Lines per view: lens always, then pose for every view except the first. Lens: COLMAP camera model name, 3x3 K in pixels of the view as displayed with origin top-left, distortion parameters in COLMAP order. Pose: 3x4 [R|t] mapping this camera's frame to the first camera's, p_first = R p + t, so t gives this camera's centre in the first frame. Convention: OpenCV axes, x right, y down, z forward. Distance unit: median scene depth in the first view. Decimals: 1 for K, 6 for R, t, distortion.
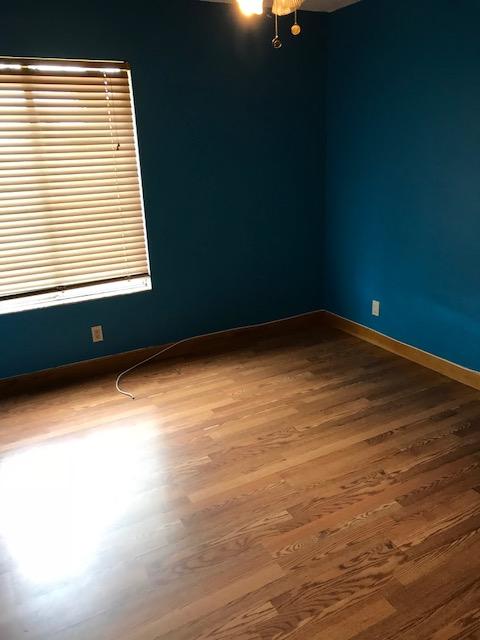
lens RADIAL K [[525.0, 0, 240.6], [0, 525.0, 319.7], [0, 0, 1]] dist [0.027375, 0.005957]
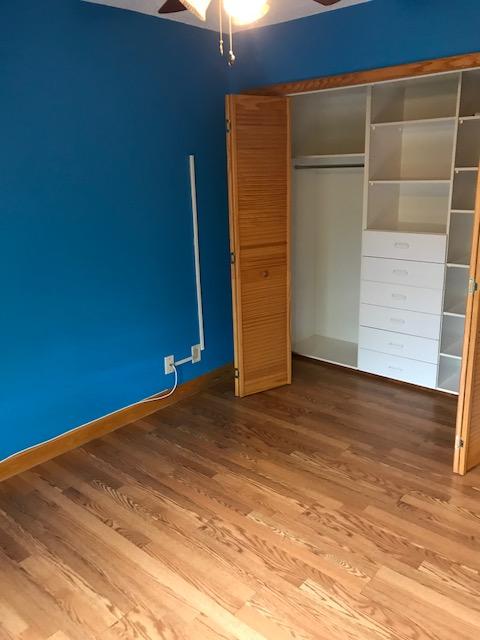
lens RADIAL K [[525.0, 0, 240.6], [0, 525.0, 319.7], [0, 0, 1]] dist [0.027375, 0.005957]
pose [[-0.351514, -0.214202, 0.911348, -0.616390], [0.325711, 0.884674, 0.333562, -0.385449], [-0.877696, 0.414088, -0.241207, 1.137164]]
